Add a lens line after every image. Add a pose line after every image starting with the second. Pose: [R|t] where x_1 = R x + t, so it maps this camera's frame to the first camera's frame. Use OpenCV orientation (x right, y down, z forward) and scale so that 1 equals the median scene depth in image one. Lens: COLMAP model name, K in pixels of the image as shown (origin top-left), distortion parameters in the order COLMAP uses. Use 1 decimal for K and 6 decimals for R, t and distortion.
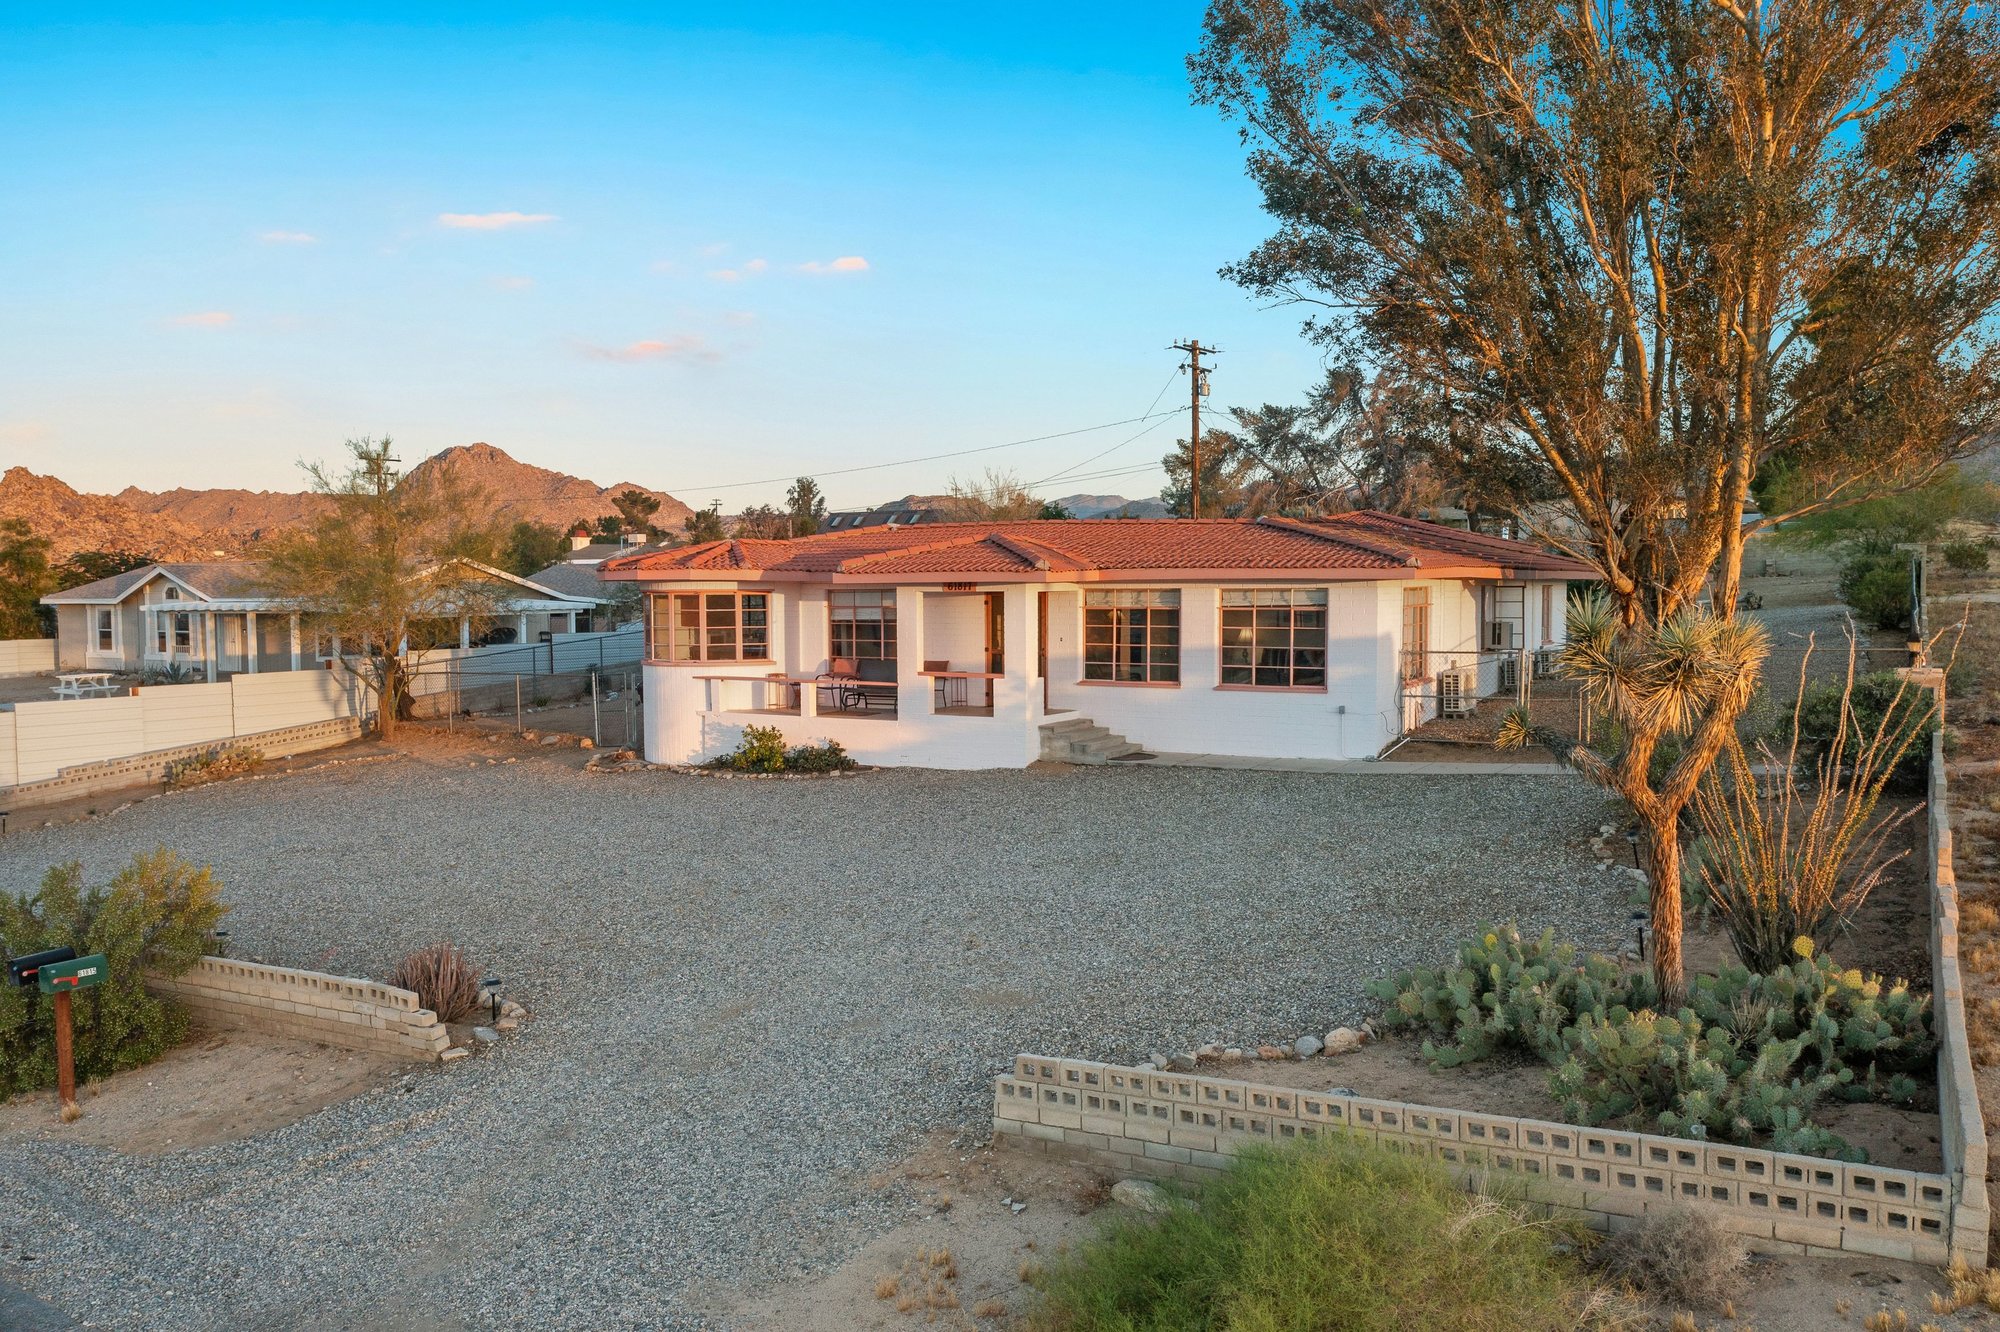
lens RADIAL K [[1537.9, 0, 992.8], [0, 1537.9, 749.0], [0, 0, 1]] dist [-0.040761, -0.003003]
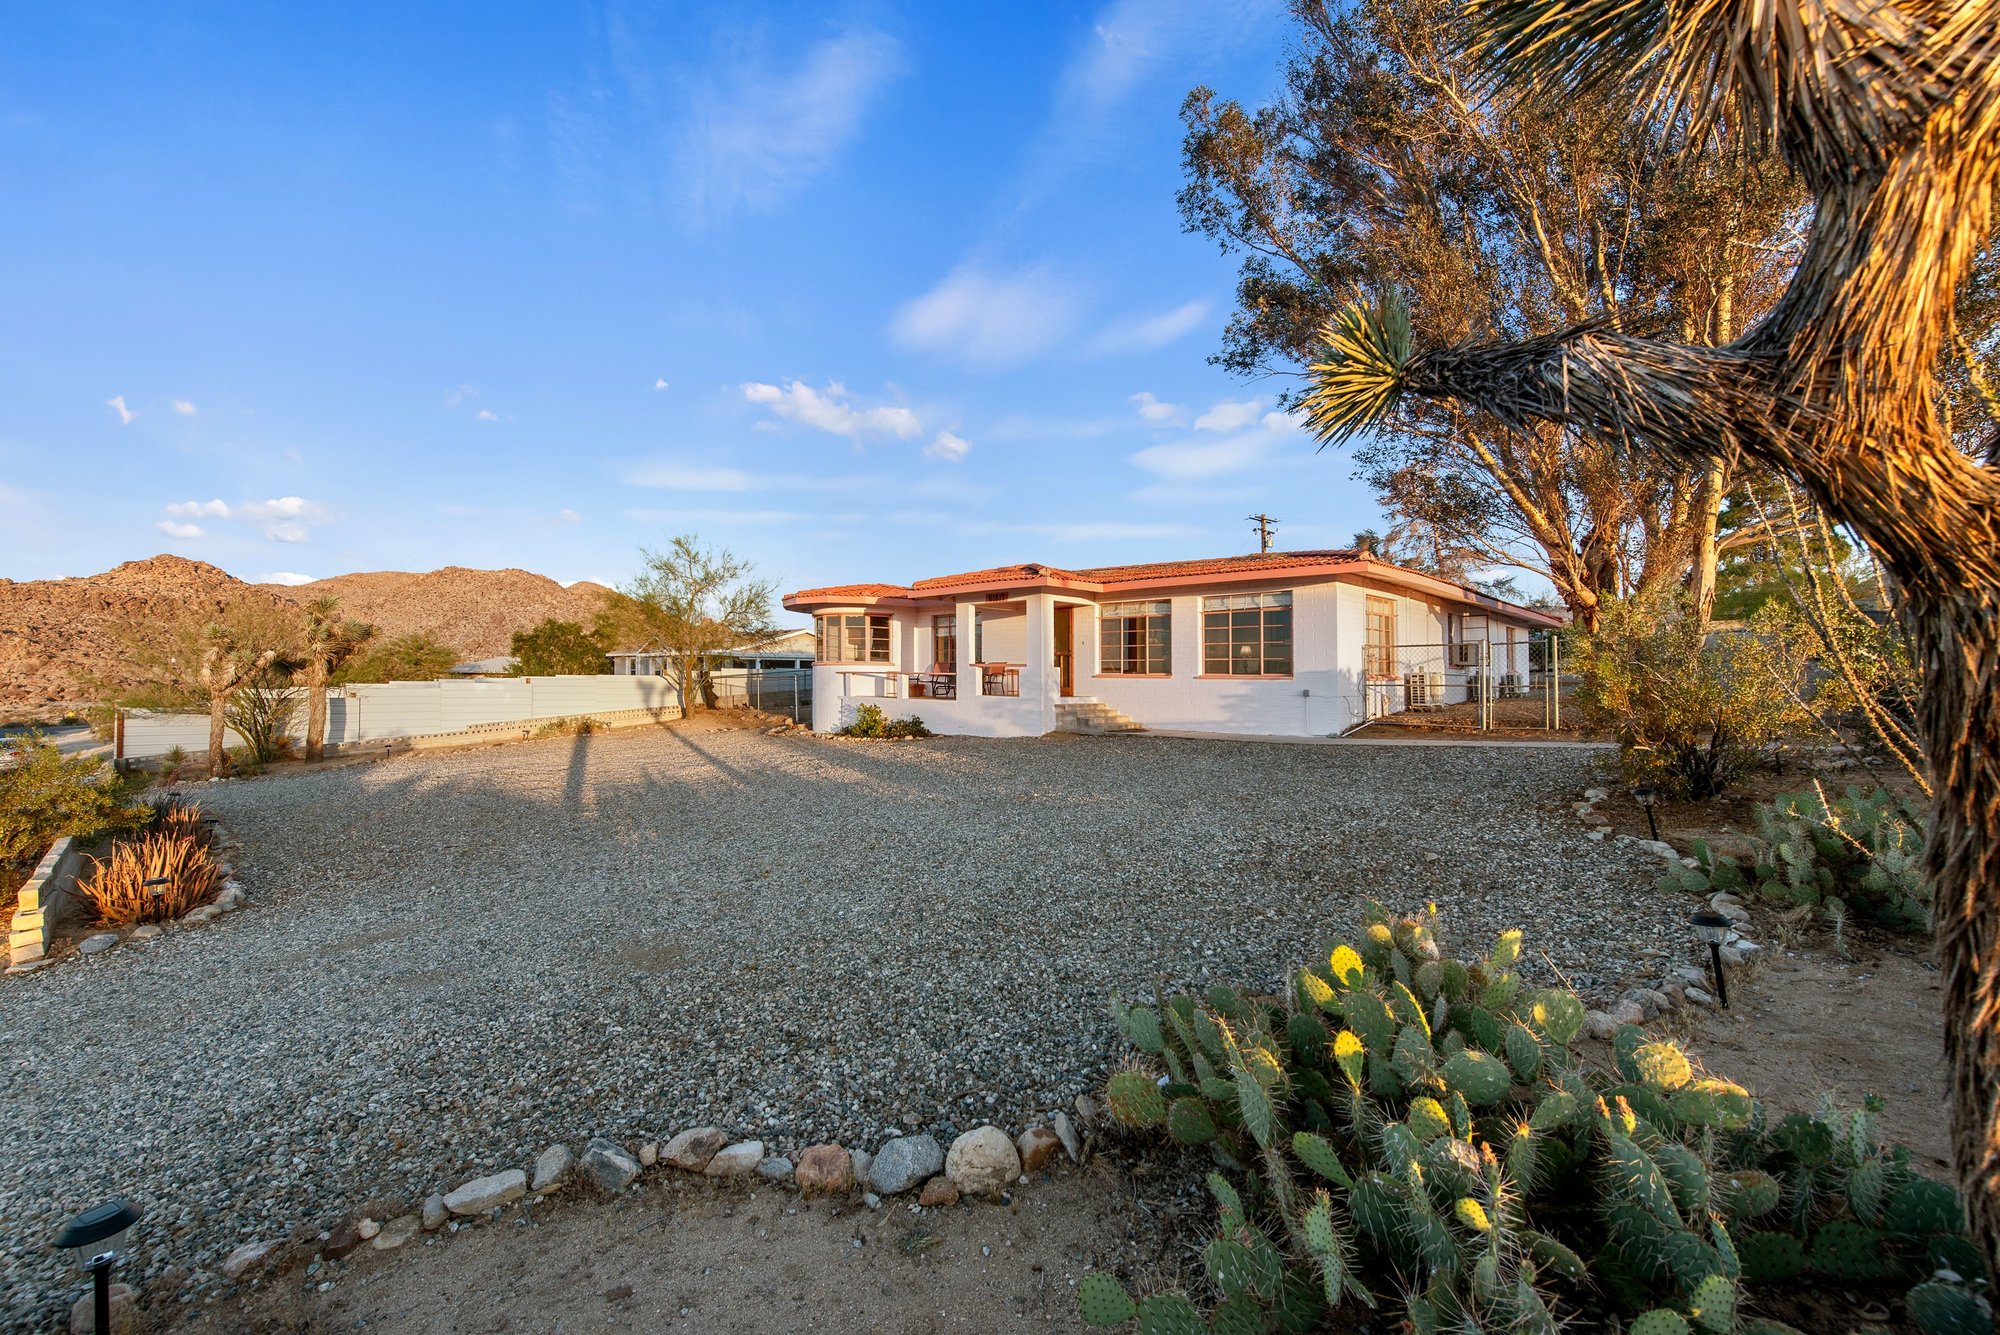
lens RADIAL K [[814.8, 0, 948.9], [0, 814.8, 661.8], [0, 0, 1]] dist [0.009913, -0.000182]
pose [[0.966639, 0.007972, -0.256019, 0.117714], [-0.038650, 0.992611, -0.115021, 0.031066], [0.253211, 0.121079, 0.959804, 0.317338]]
